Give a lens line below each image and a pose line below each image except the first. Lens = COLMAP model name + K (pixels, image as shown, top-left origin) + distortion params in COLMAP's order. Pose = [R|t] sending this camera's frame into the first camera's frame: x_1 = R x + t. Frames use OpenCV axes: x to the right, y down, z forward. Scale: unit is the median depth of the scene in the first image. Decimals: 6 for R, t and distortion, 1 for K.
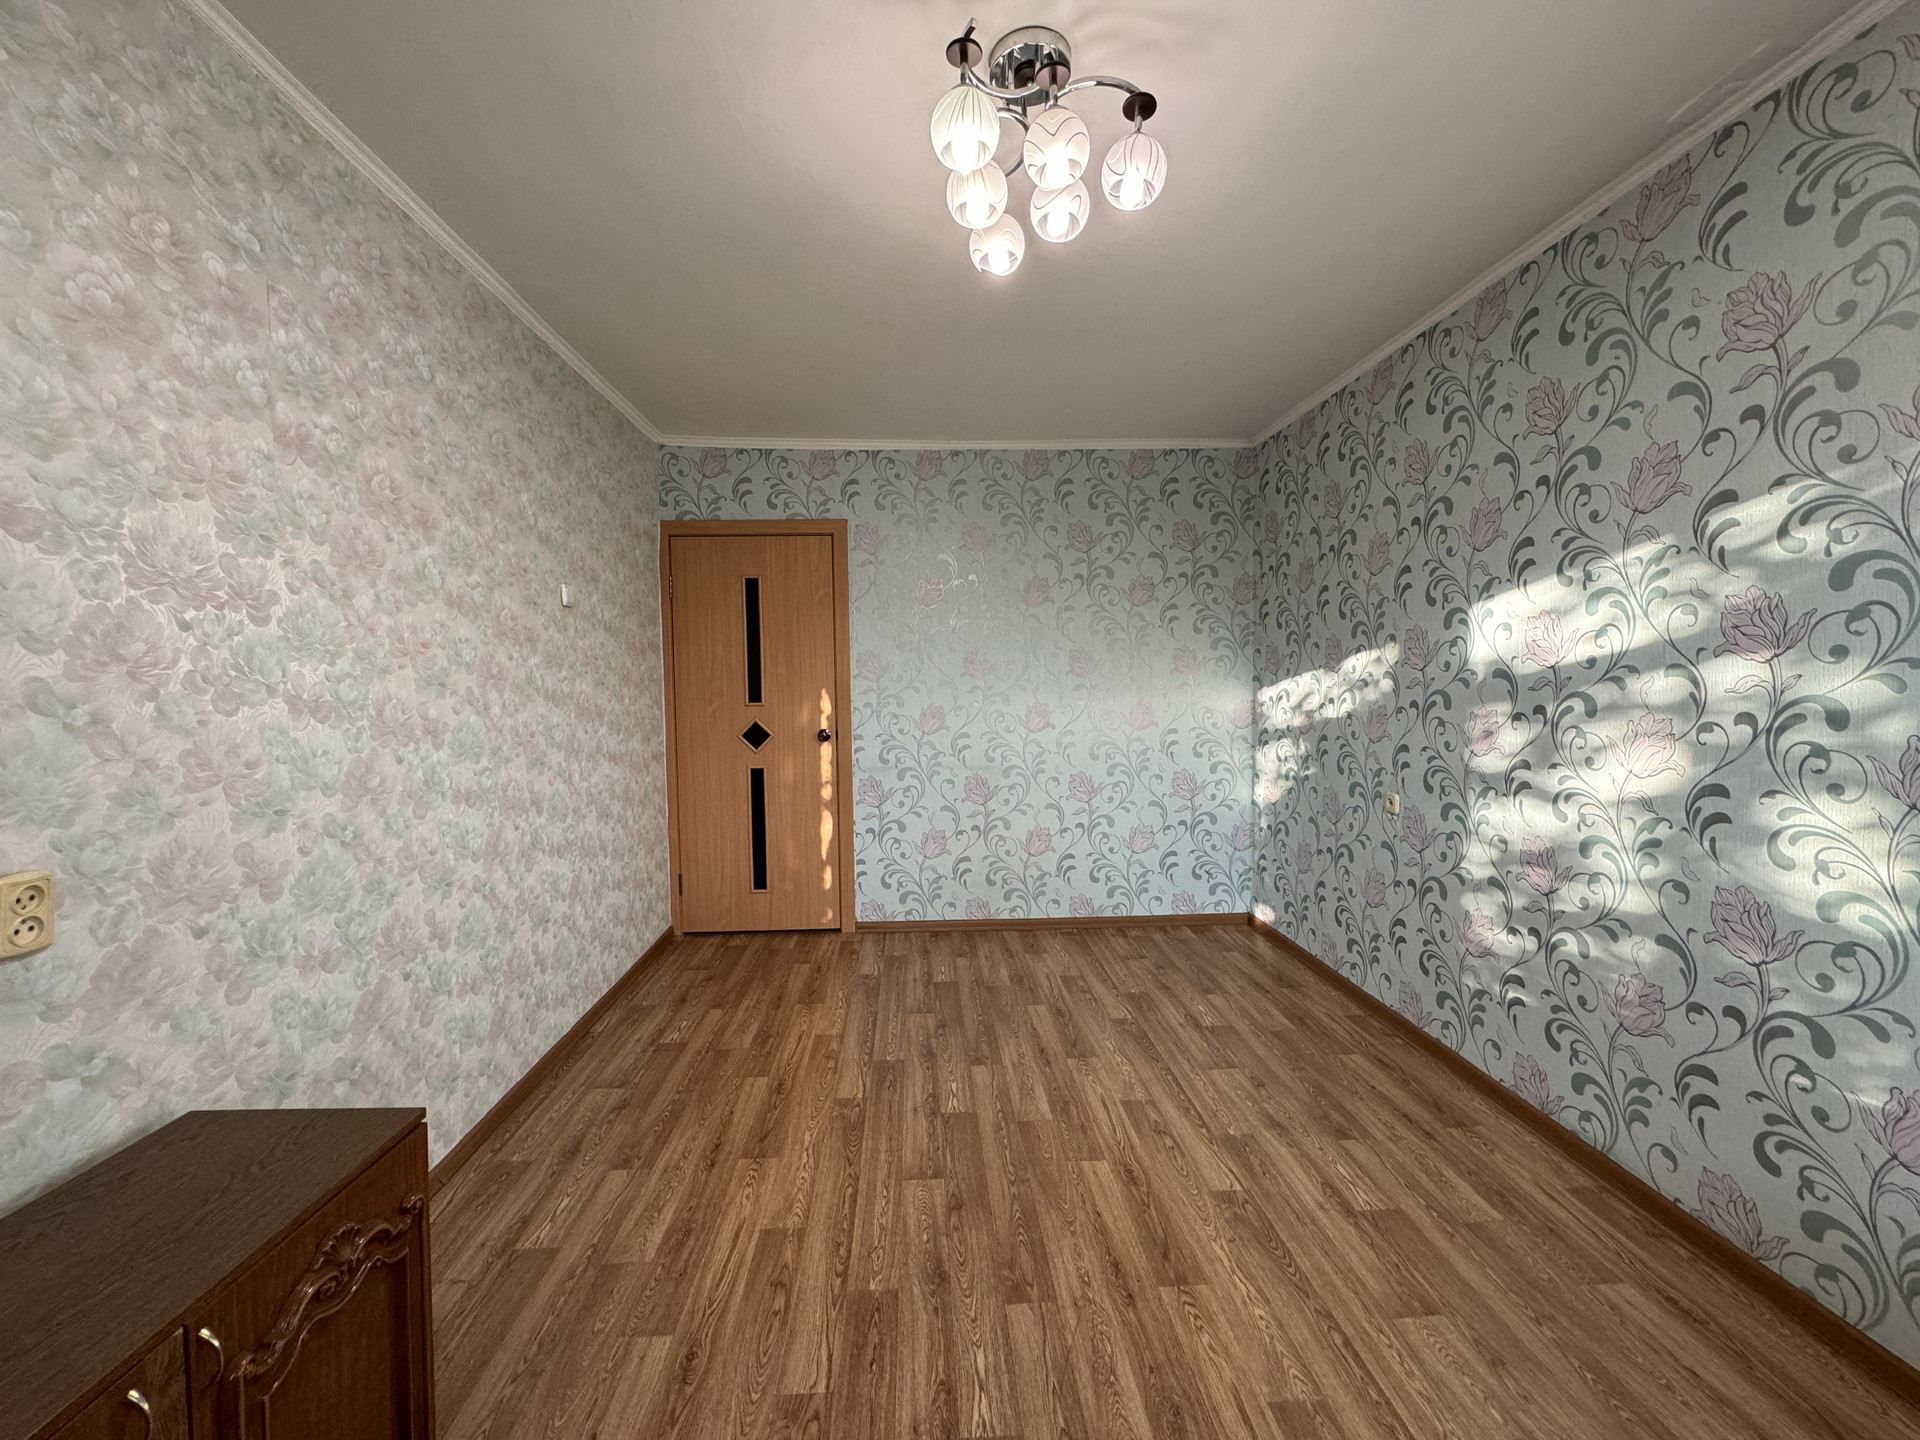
lens RADIAL K [[766.2, 0, 957.9], [0, 766.2, 723.0], [0, 0, 1]] dist [-0.002991, 0.000522]
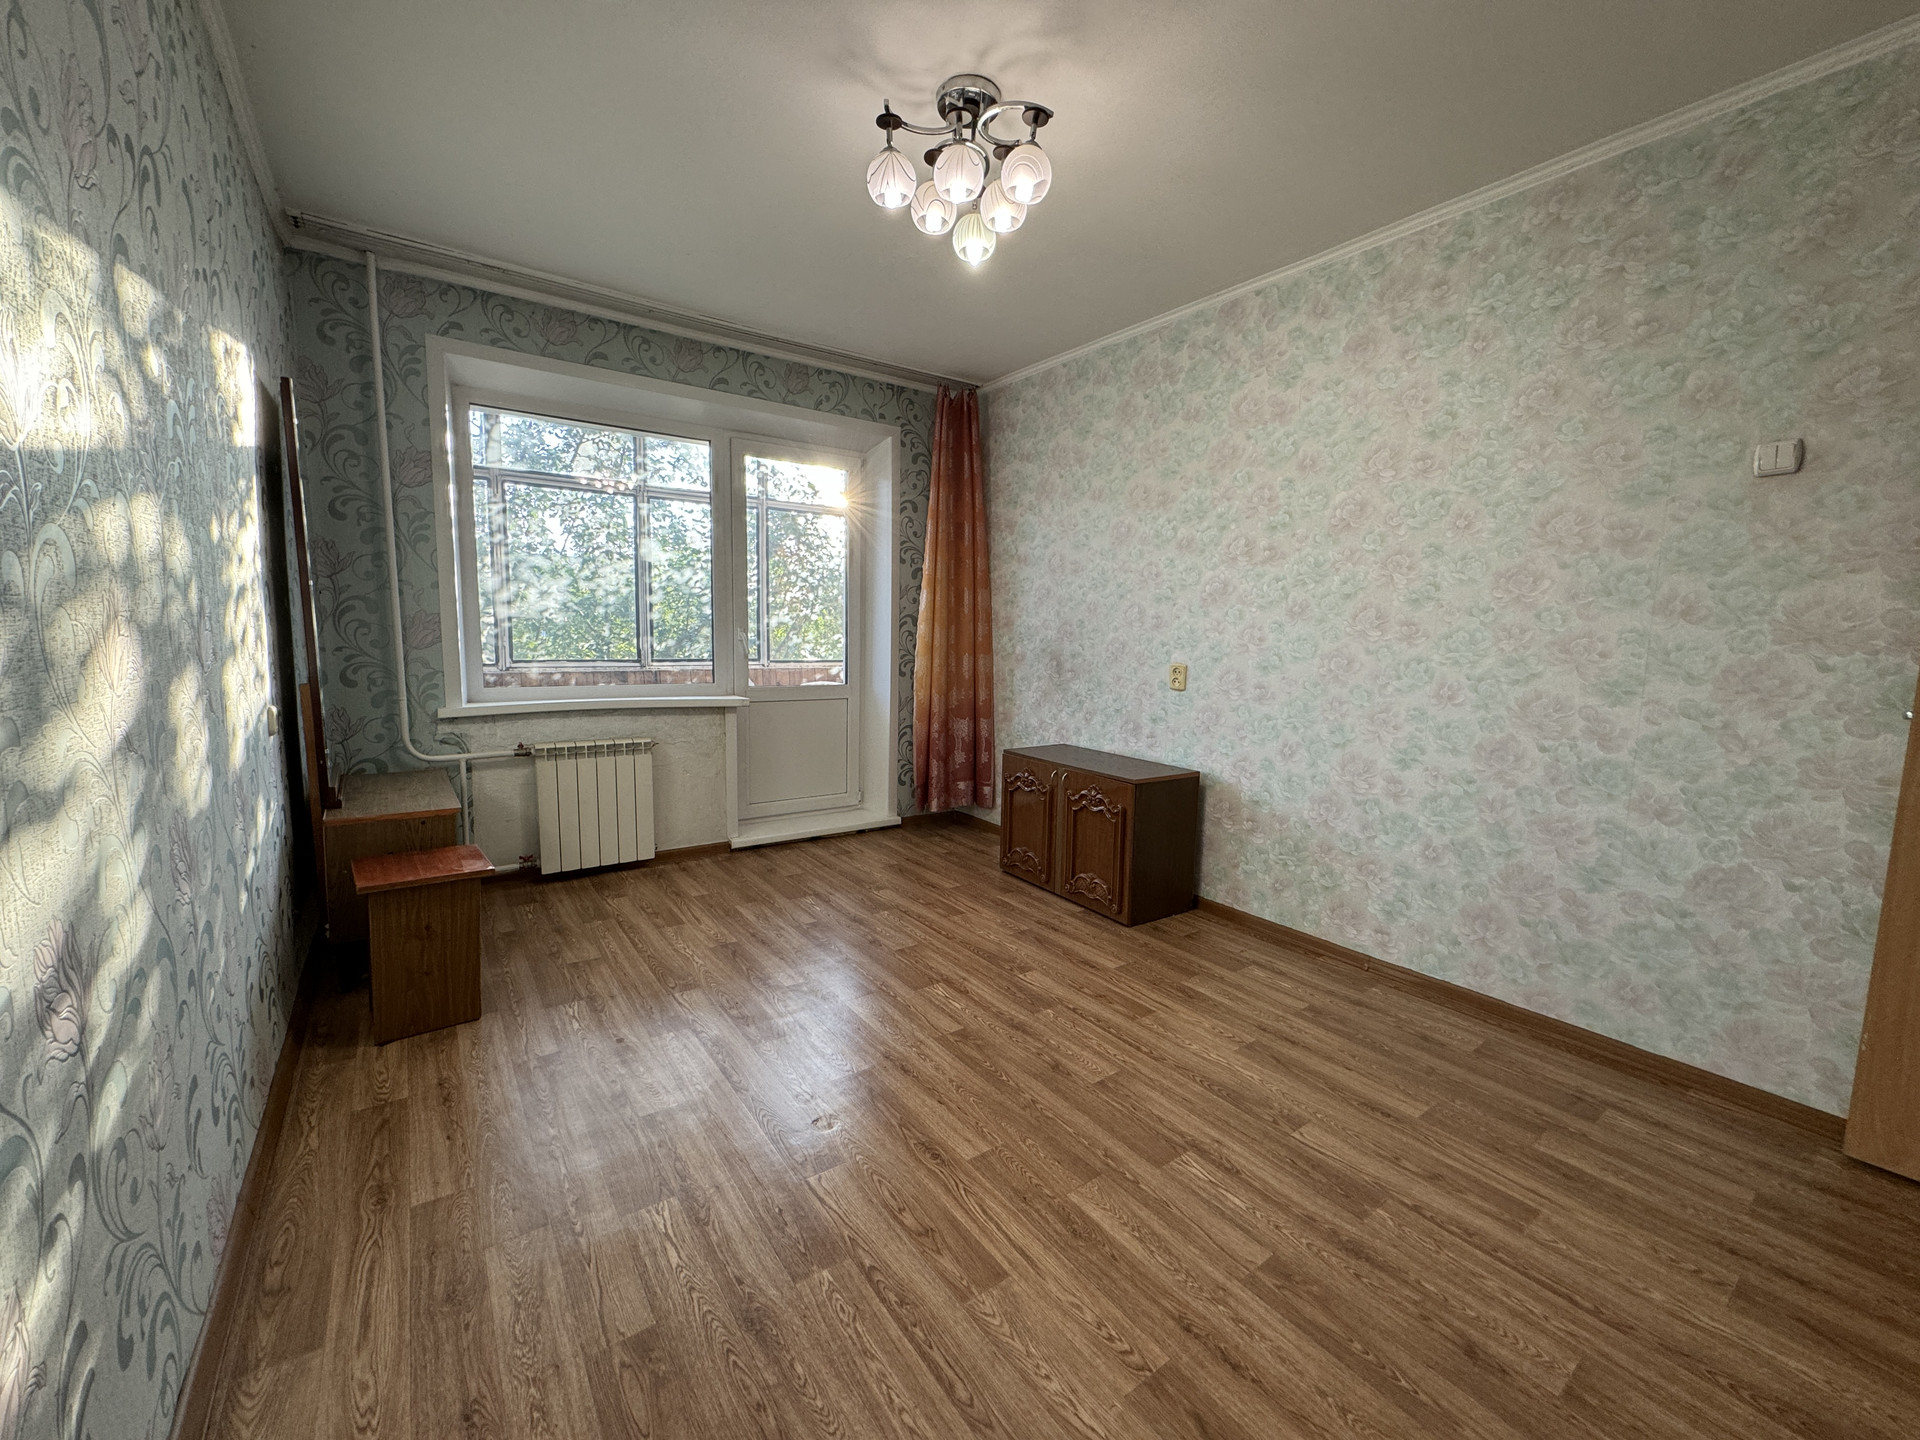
lens RADIAL K [[766.2, 0, 956.2], [0, 766.2, 723.2], [0, 0, 1]] dist [-0.002991, 0.000522]
pose [[-0.845837, 0.053204, -0.530782, 0.712914], [-0.045194, 0.984289, 0.170682, -0.031188], [0.531524, 0.168358, -0.830143, 1.854915]]
